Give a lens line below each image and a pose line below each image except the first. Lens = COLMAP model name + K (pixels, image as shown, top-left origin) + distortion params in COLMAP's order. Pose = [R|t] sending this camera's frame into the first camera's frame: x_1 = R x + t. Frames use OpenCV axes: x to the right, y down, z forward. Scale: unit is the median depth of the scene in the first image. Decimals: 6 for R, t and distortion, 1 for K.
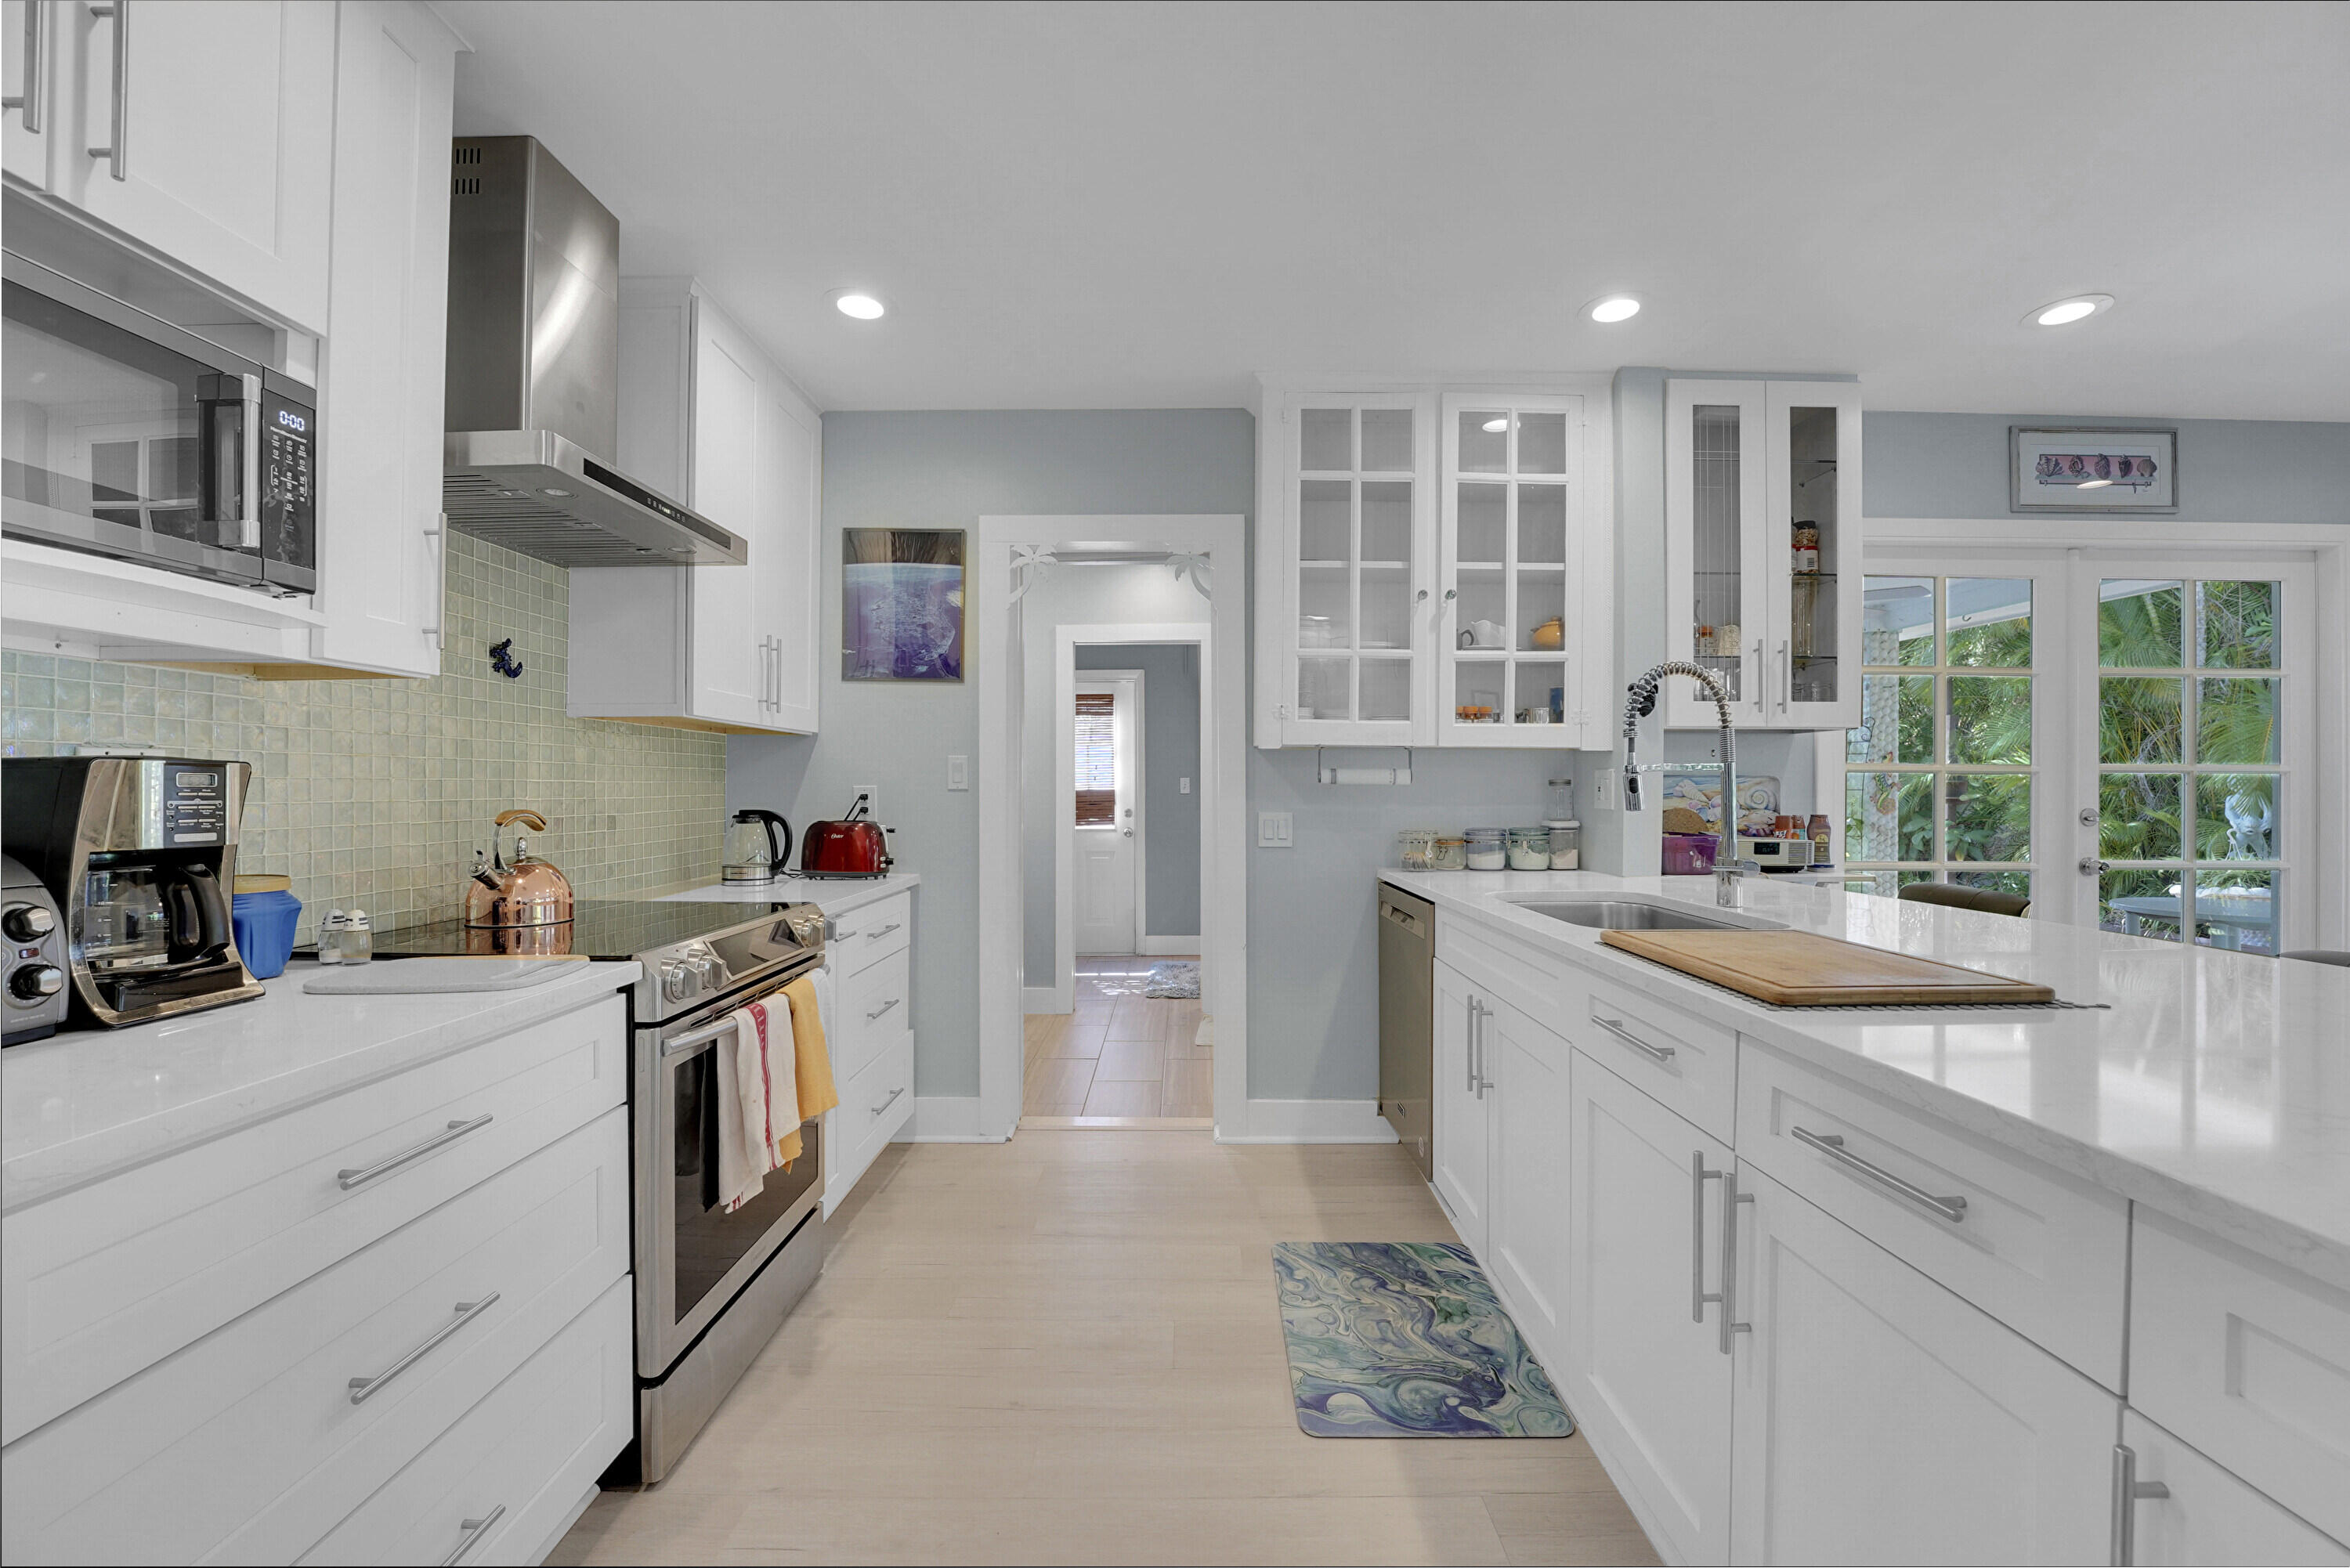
lens RADIAL K [[953.9, 0, 1179.9], [0, 953.9, 788.9], [0, 0, 1]] dist [-0.025312, 0.000449]
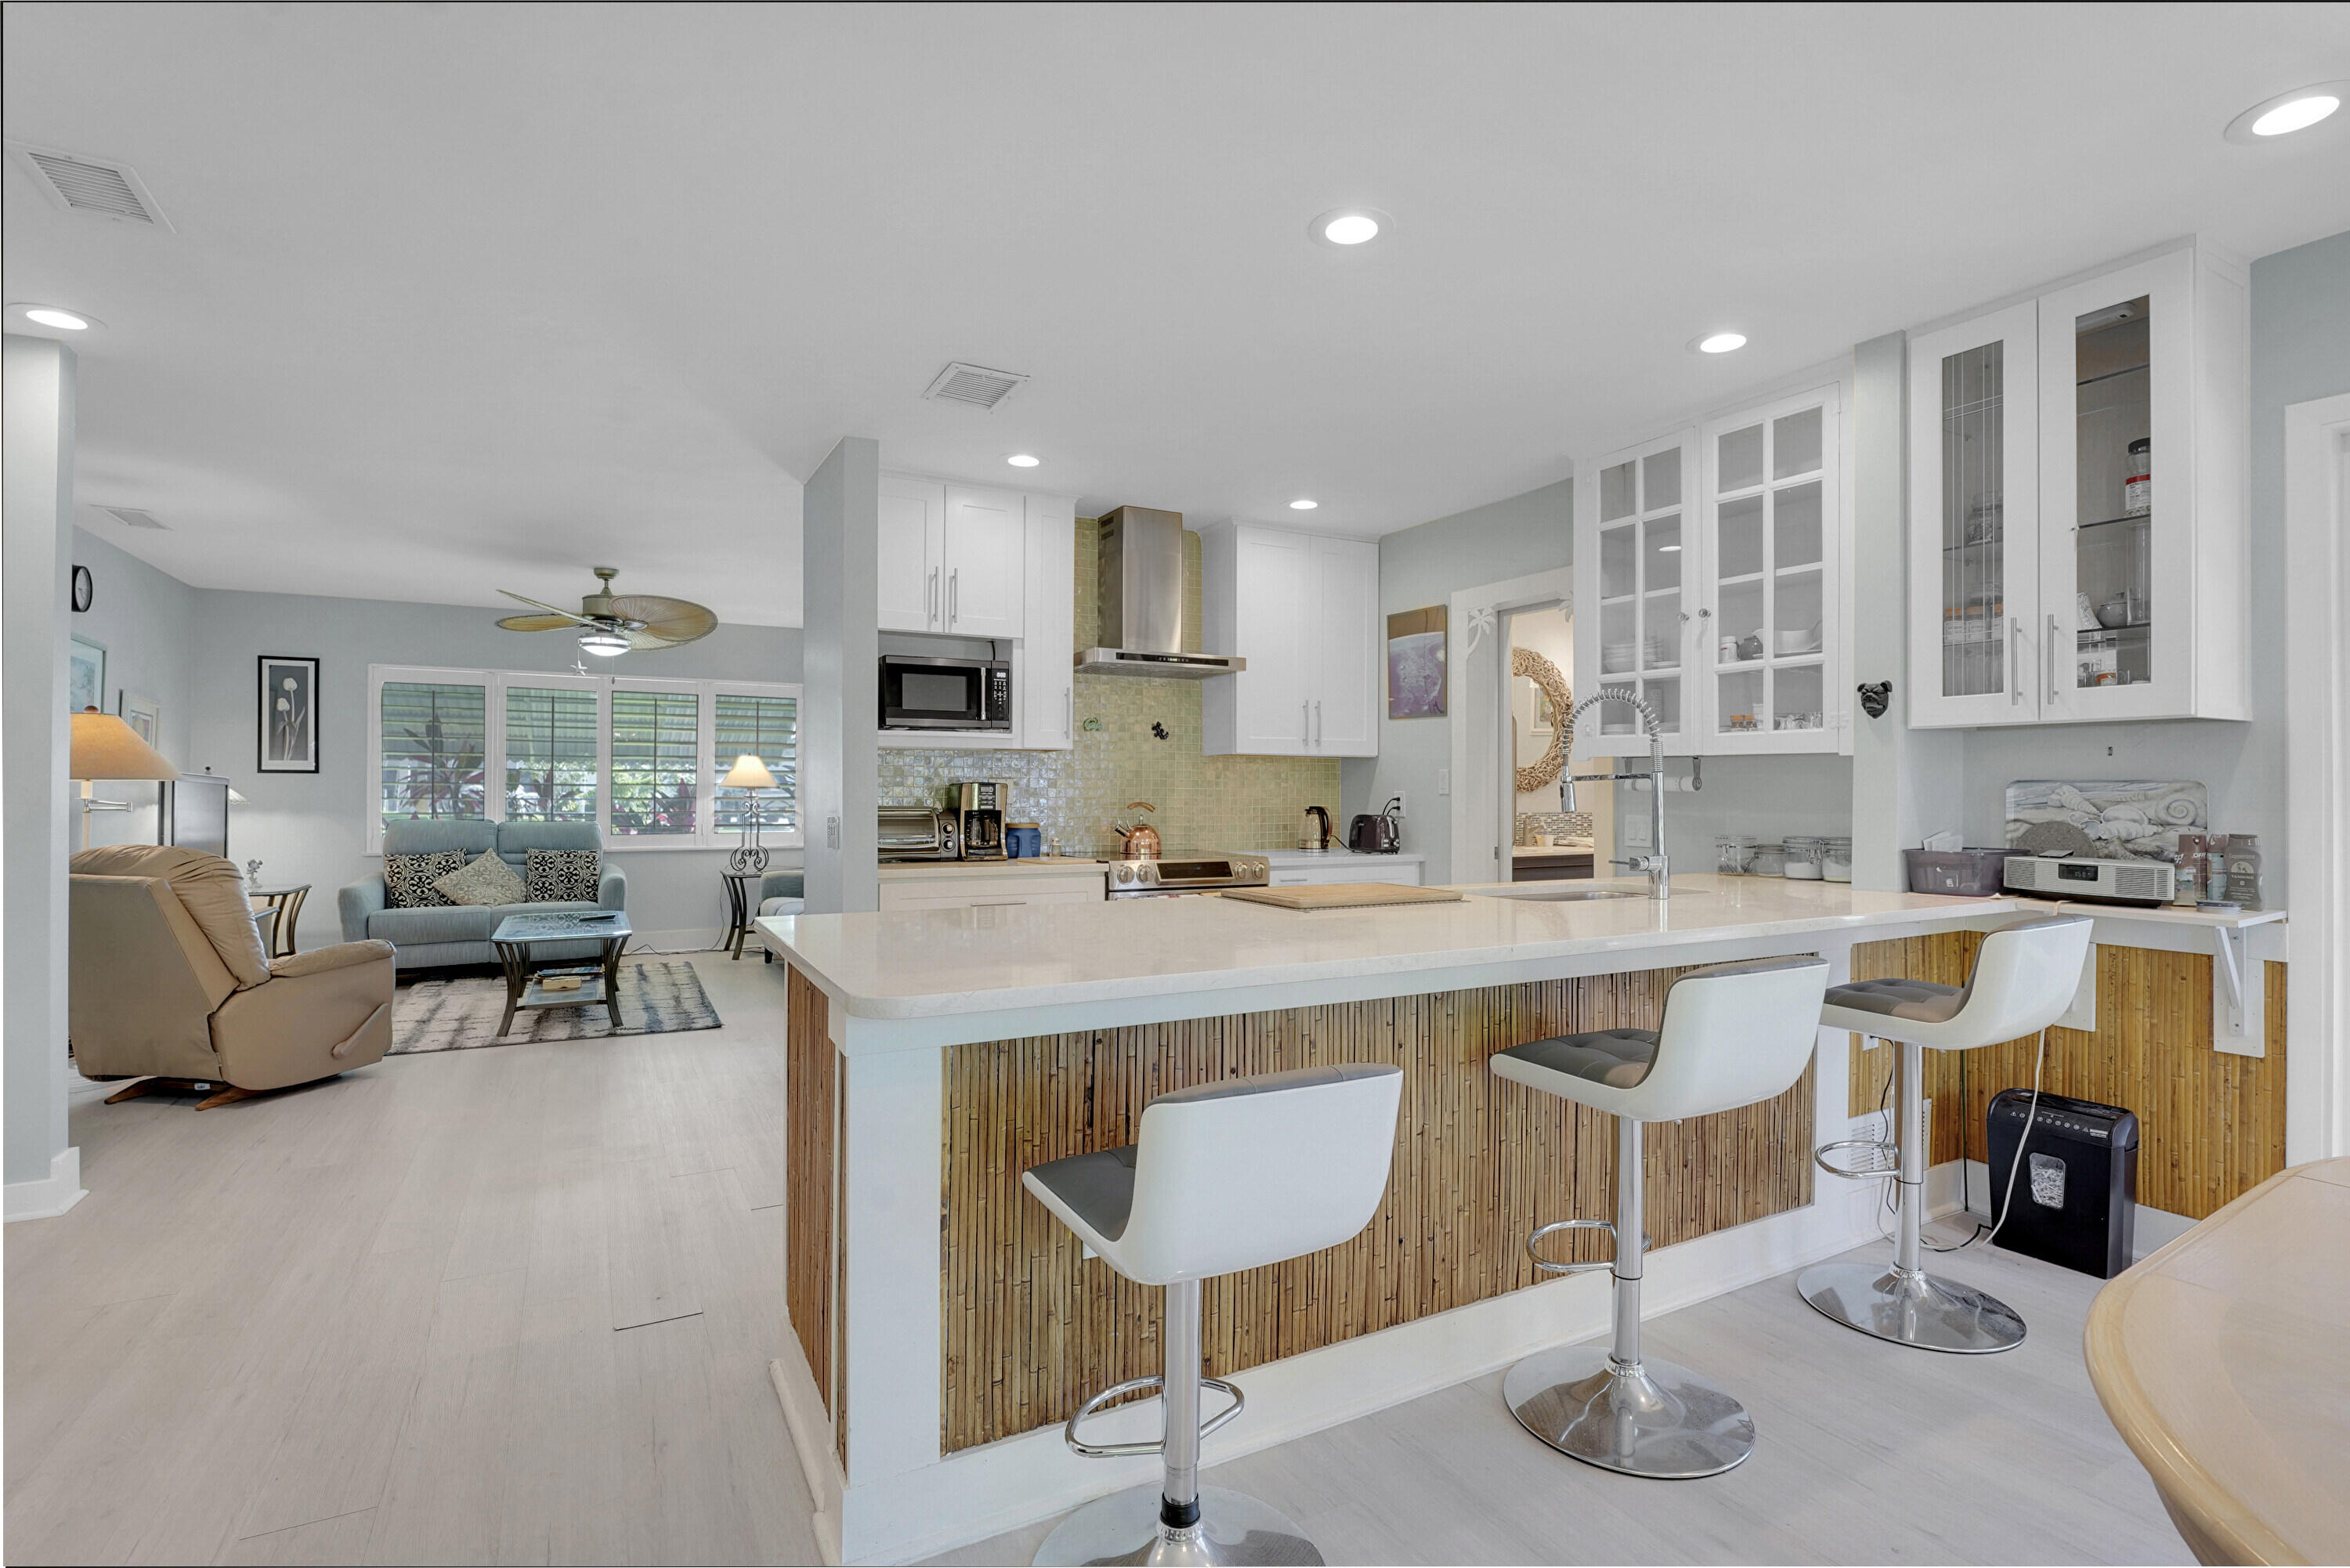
lens RADIAL K [[1094.8, 0, 1175.3], [0, 1094.8, 789.4], [0, 0, 1]] dist [-0.012067, 0.000740]
pose [[0.478828, 0.000023, -0.877909, 1.057112], [-0.004050, 0.999989, -0.002183, -0.001562], [0.877899, 0.004601, 0.478823, -0.103298]]
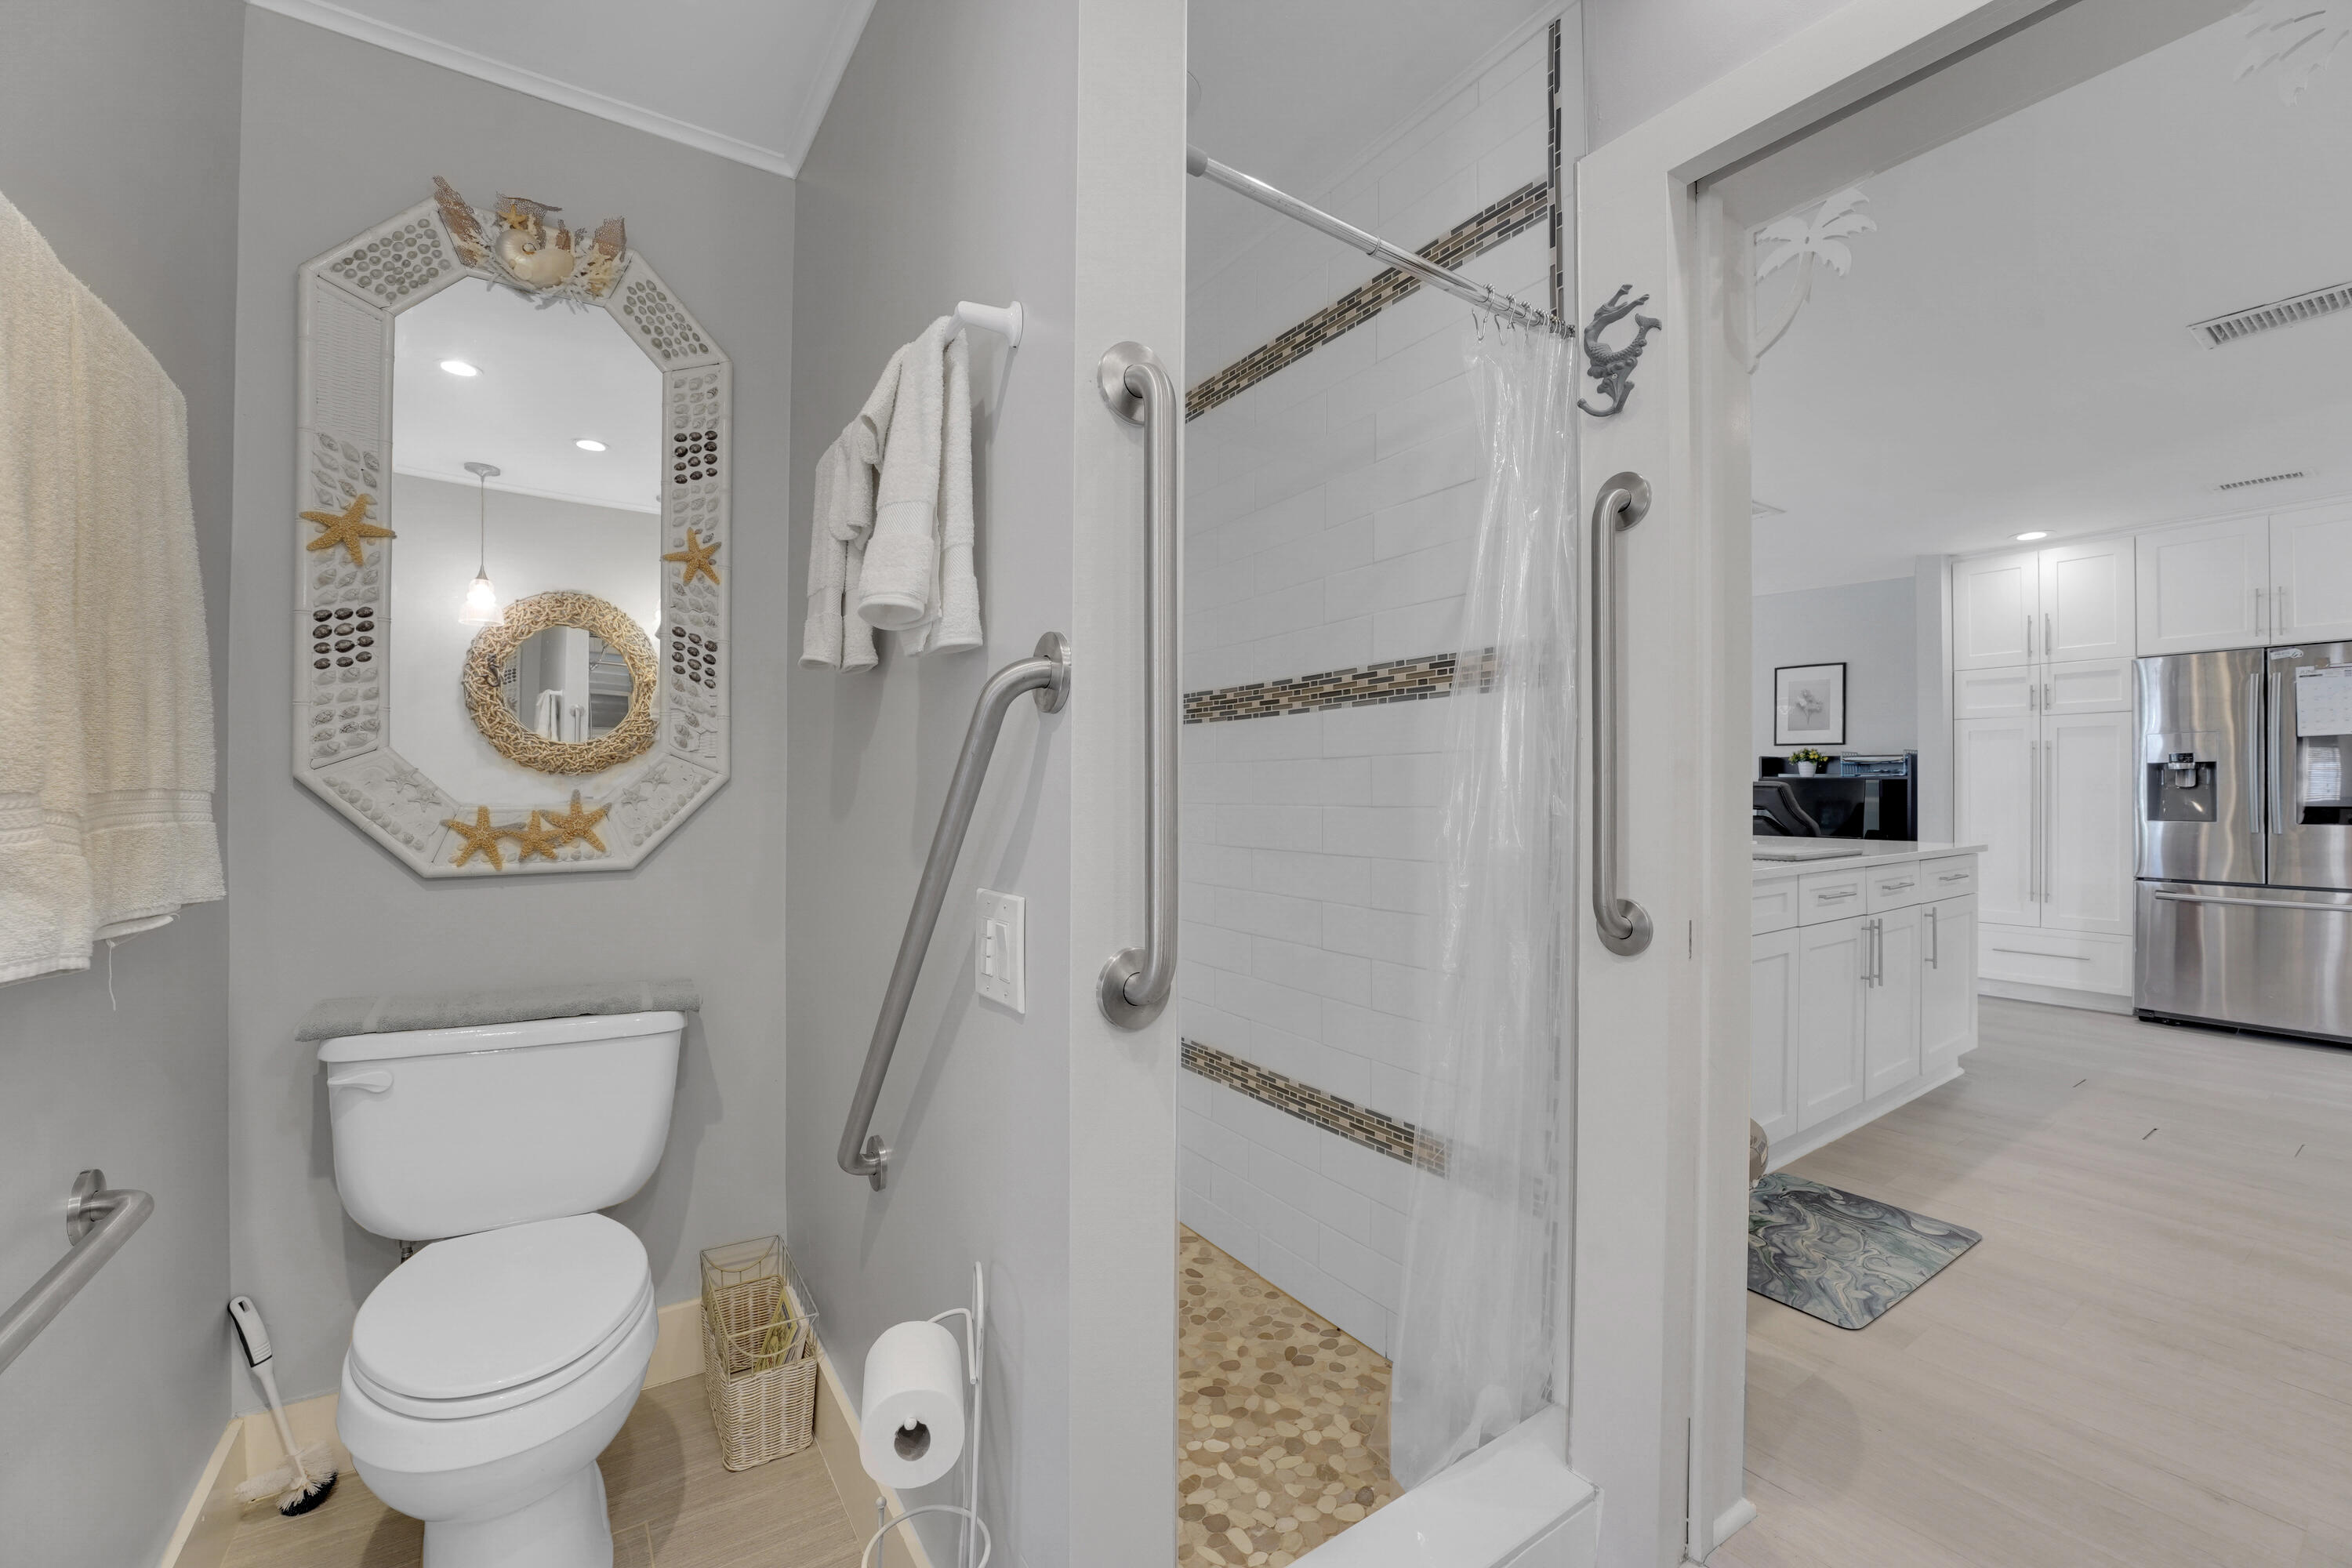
lens RADIAL K [[954.8, 0, 1185.1], [0, 954.8, 786.1], [0, 0, 1]] dist [-0.025312, 0.000449]
pose [[-0.565268, 0.005589, 0.824888, -0.199349], [0.000774, 0.999980, -0.006245, 0.017271], [-0.824907, -0.002891, -0.565261, 1.605590]]
